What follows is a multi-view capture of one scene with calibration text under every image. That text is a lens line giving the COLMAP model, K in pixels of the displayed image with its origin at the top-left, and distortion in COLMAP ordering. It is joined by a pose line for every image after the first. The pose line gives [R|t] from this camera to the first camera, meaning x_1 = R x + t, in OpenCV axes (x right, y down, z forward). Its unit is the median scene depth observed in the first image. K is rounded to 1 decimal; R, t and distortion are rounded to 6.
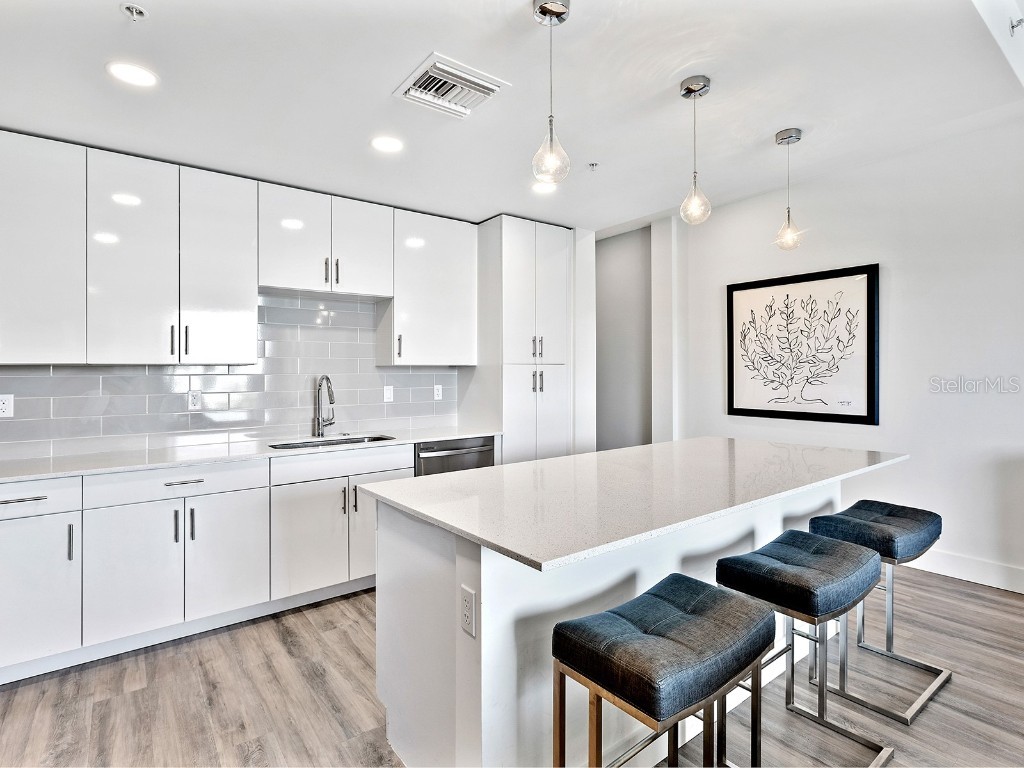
lens RADIAL K [[522.4, 0, 518.0], [0, 522.4, 371.8], [0, 0, 1]] dist [-0.002480, -0.000053]
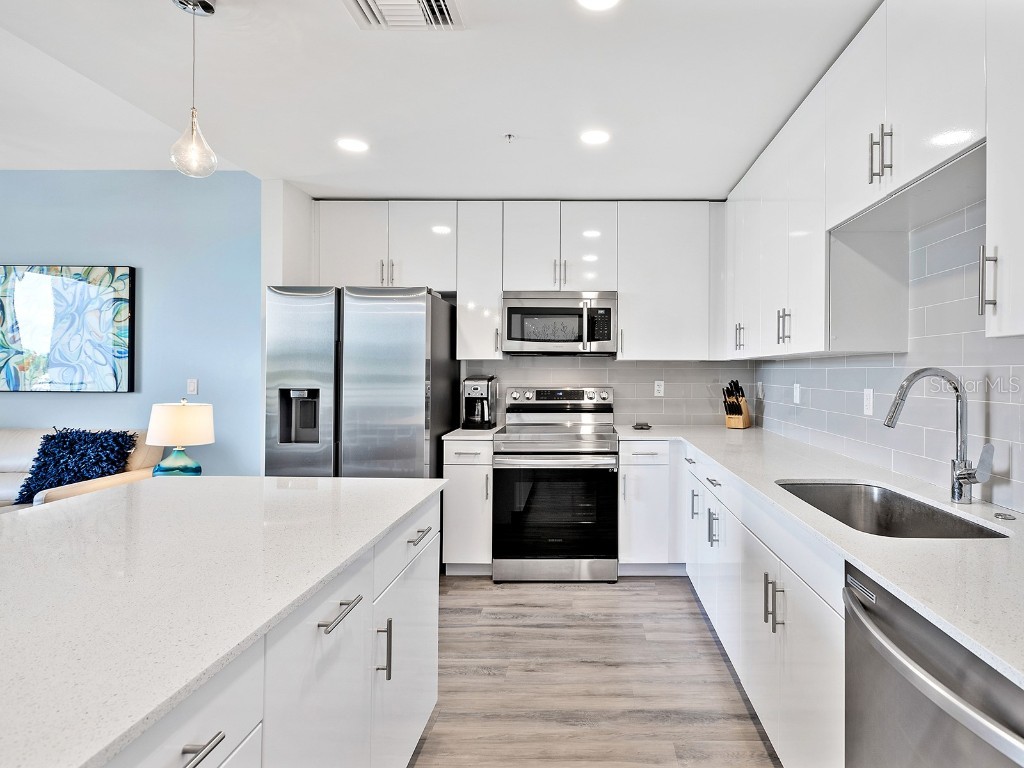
lens RADIAL K [[546.4, 0, 588.1], [0, 546.4, 368.3], [0, 0, 1]] dist [0.003194, 0.000809]
pose [[-0.604078, 0.002323, -0.796922, 0.193635], [0.003082, 0.999995, 0.000579, 0.004758], [0.796919, -0.002106, -0.604082, 0.989599]]
